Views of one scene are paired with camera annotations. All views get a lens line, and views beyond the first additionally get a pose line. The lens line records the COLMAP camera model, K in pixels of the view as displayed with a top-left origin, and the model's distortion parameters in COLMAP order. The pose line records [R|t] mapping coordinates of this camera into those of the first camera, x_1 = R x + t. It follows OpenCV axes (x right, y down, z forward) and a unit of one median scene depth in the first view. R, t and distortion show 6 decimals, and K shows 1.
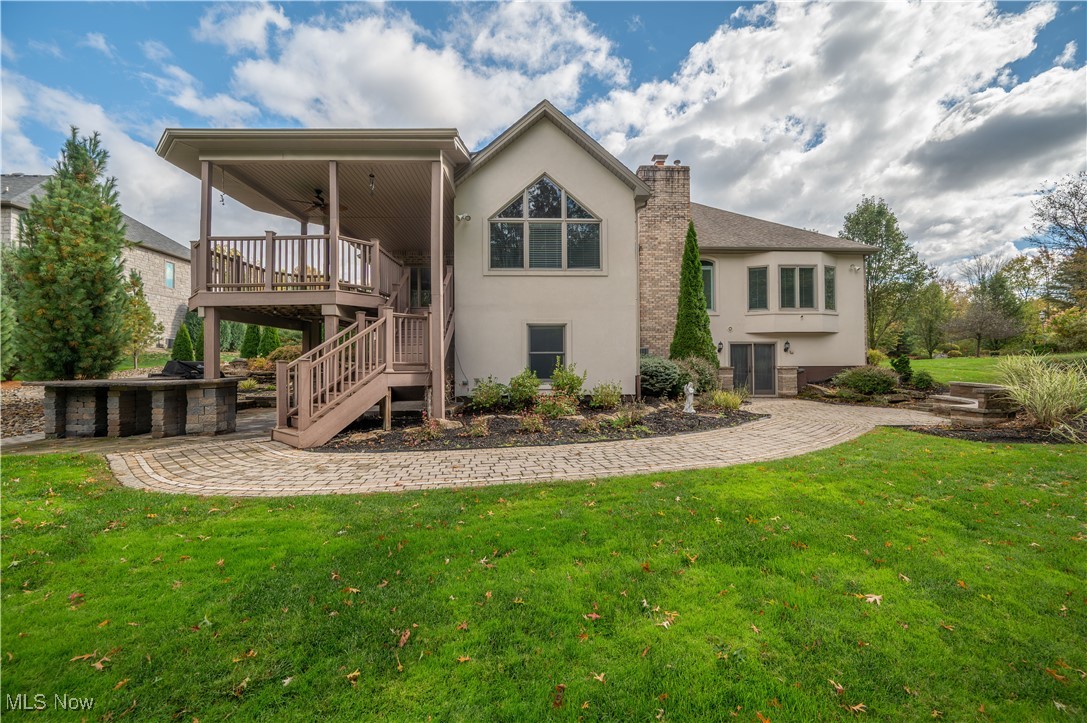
lens RADIAL K [[436.2, 0, 544.3], [0, 436.2, 359.2], [0, 0, 1]] dist [0.003703, 0.000251]
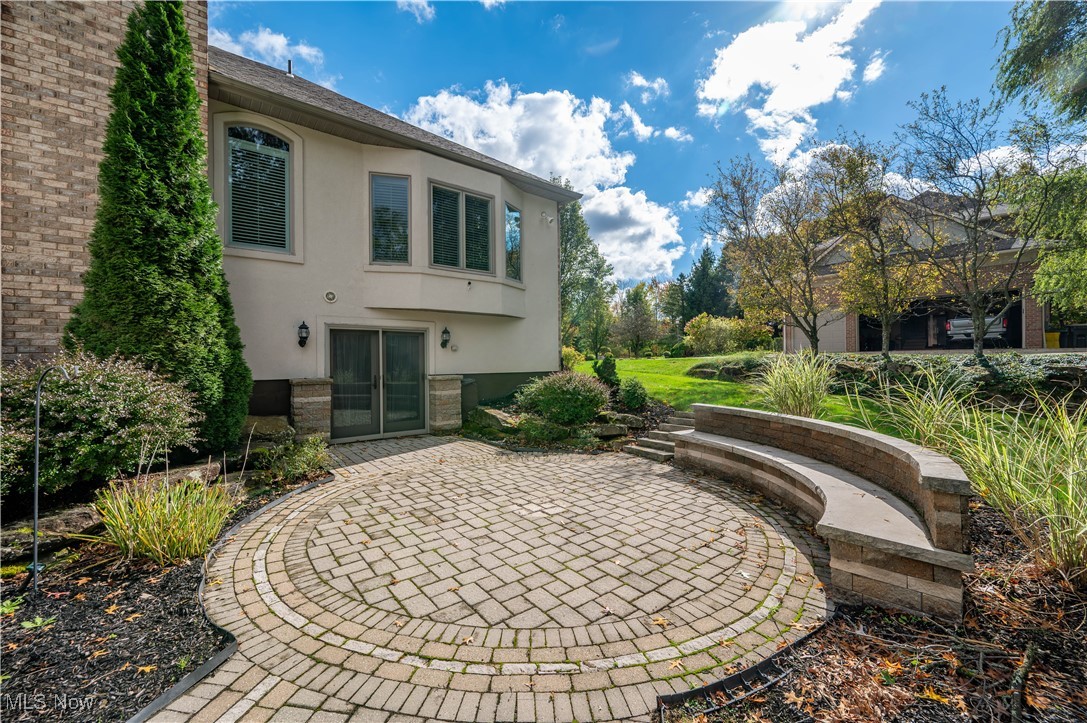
lens RADIAL K [[436.2, 0, 544.4], [0, 436.2, 359.0], [0, 0, 1]] dist [0.003703, 0.000251]
pose [[0.809937, 0.001205, 0.586515, 0.340917], [0.001042, 0.999993, -0.003494, -0.000935], [-0.586515, 0.003441, 0.809931, 0.494719]]
